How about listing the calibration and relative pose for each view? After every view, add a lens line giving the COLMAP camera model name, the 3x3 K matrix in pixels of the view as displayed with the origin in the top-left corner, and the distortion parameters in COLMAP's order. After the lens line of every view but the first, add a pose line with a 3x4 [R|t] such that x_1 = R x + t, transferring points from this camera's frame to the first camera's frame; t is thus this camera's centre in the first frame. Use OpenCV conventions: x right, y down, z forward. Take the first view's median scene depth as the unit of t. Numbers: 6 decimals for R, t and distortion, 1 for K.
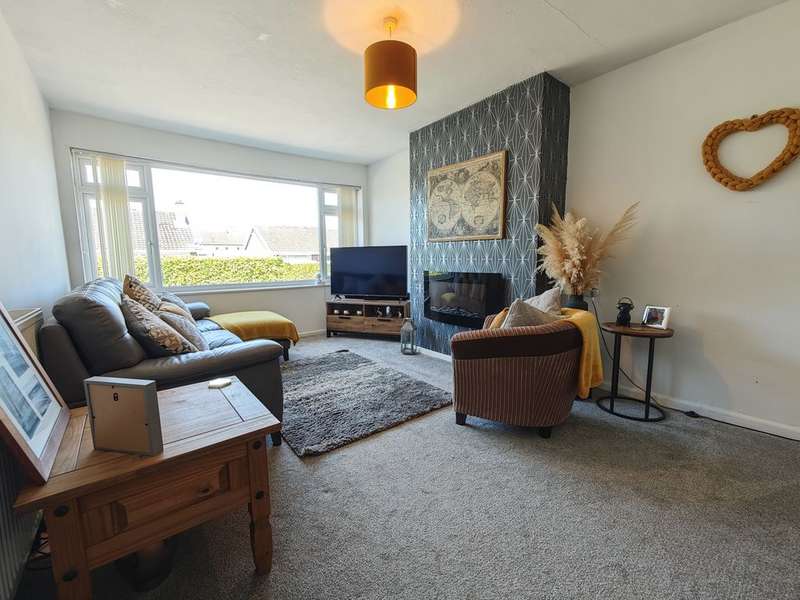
lens RADIAL K [[337.1, 0, 400.2], [0, 337.1, 295.8], [0, 0, 1]] dist [0.001823, 0.000212]
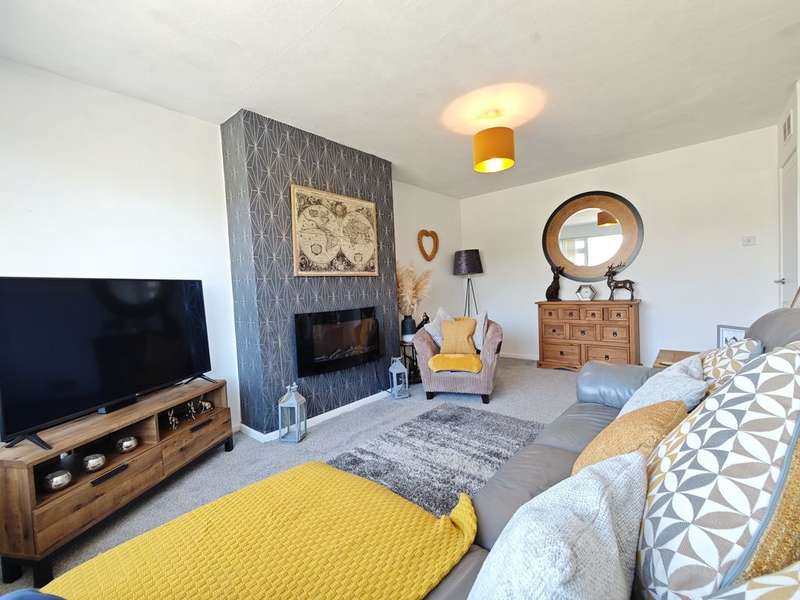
lens RADIAL K [[337.1, 0, 400.8], [0, 337.1, 302.3], [0, 0, 1]] dist [0.001823, 0.000212]
pose [[-0.161183, -0.020964, 0.986702, -0.786624], [0.167031, 0.984772, 0.048209, -0.111340], [-0.972687, 0.172580, -0.155227, 1.017479]]
